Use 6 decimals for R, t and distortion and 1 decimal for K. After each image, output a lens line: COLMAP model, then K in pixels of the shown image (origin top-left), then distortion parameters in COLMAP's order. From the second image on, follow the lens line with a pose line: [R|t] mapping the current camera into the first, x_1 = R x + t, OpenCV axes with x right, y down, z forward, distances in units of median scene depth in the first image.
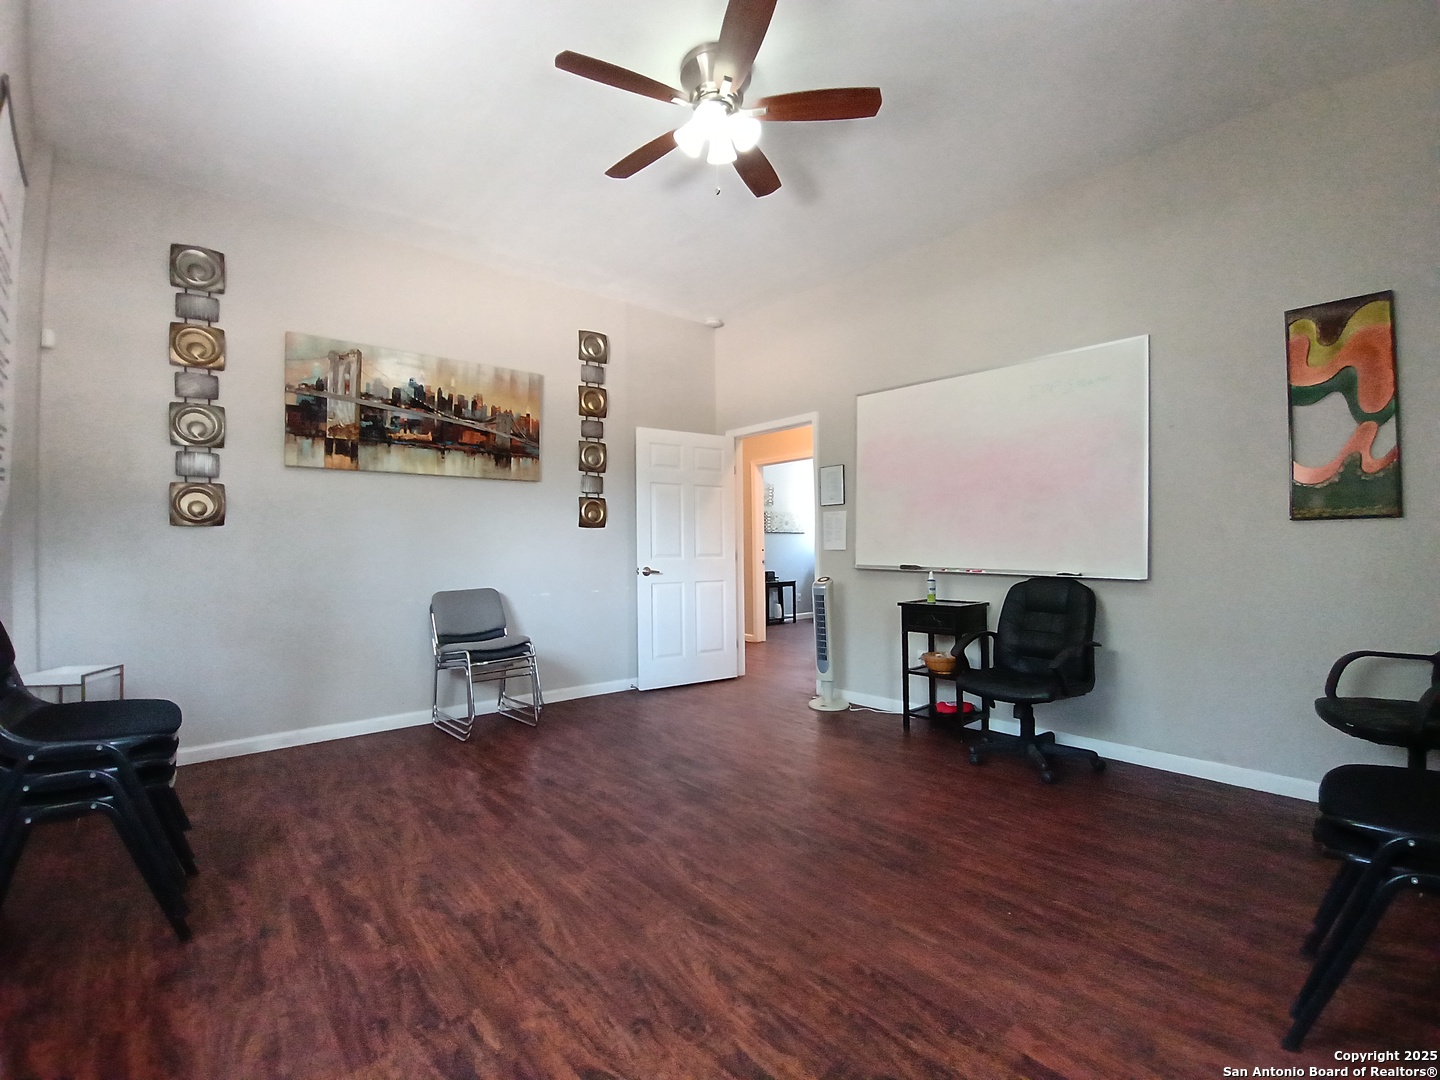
lens RADIAL K [[668.6, 0, 729.2], [0, 668.6, 538.9], [0, 0, 1]] dist [-0.004068, 0.000252]
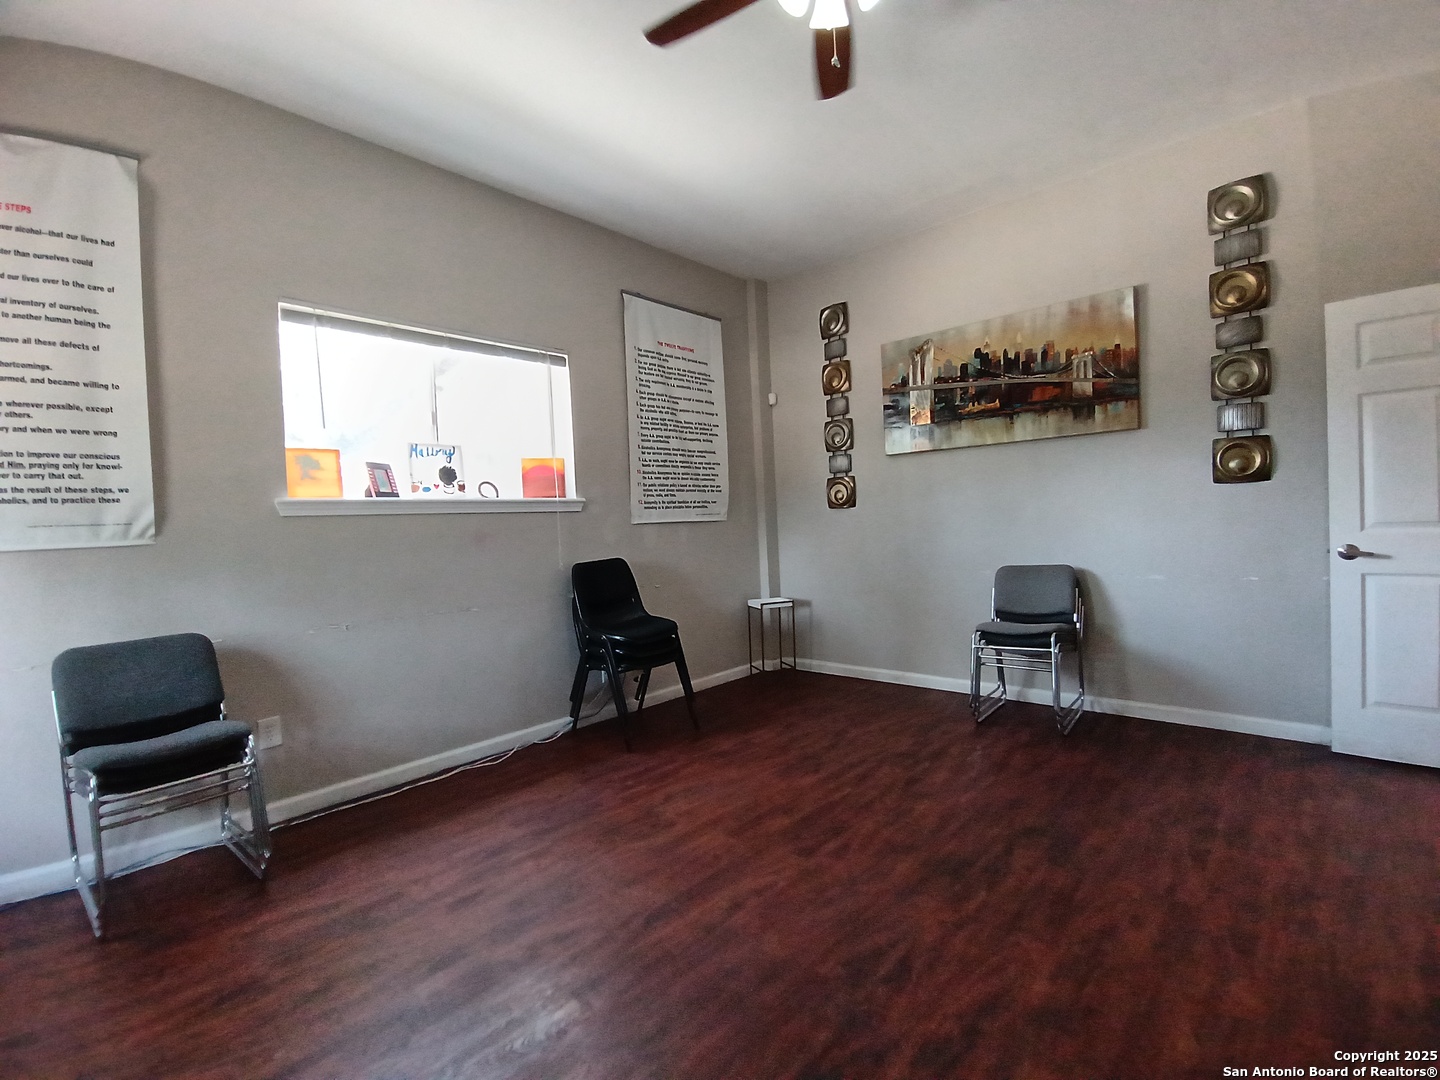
lens RADIAL K [[668.6, 0, 729.2], [0, 668.6, 538.9], [0, 0, 1]] dist [-0.004068, 0.000252]
pose [[0.124614, 0.028954, -0.991783, 0.455165], [0.052739, 0.997968, 0.035761, -0.013940], [0.990803, -0.056762, 0.122833, 0.483832]]
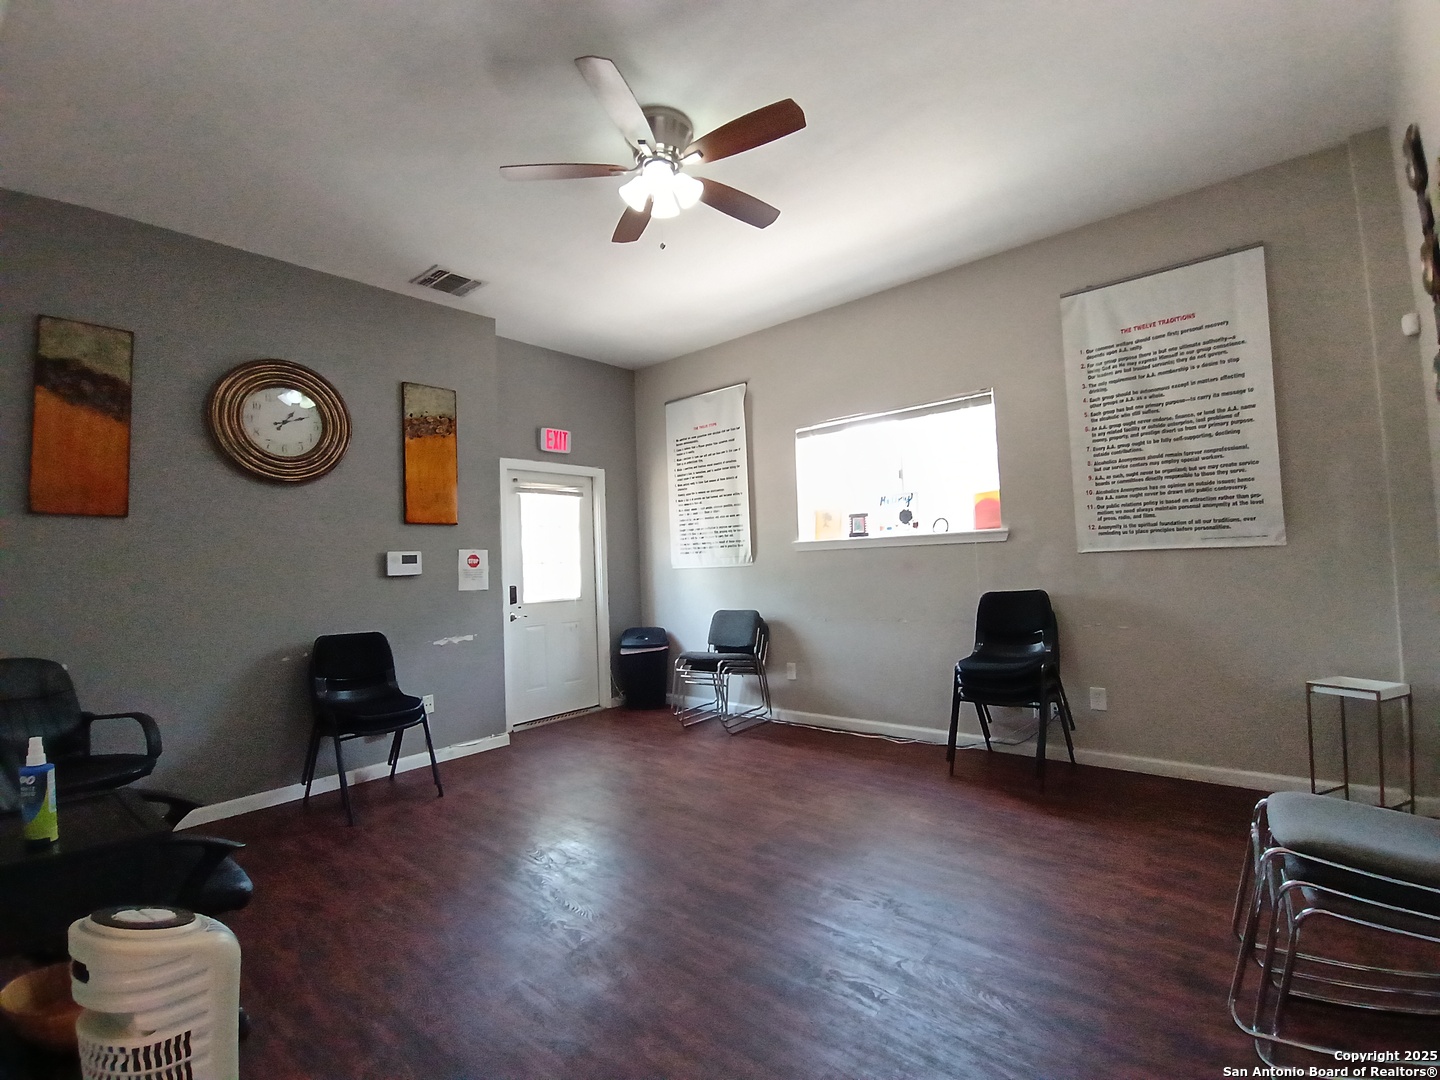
lens RADIAL K [[668.6, 0, 729.2], [0, 668.6, 538.9], [0, 0, 1]] dist [-0.004068, 0.000252]
pose [[-0.988002, 0.039335, -0.149348, 0.035456], [0.047353, 0.997600, -0.050517, -0.003961], [0.147002, -0.056983, -0.987493, 1.266240]]
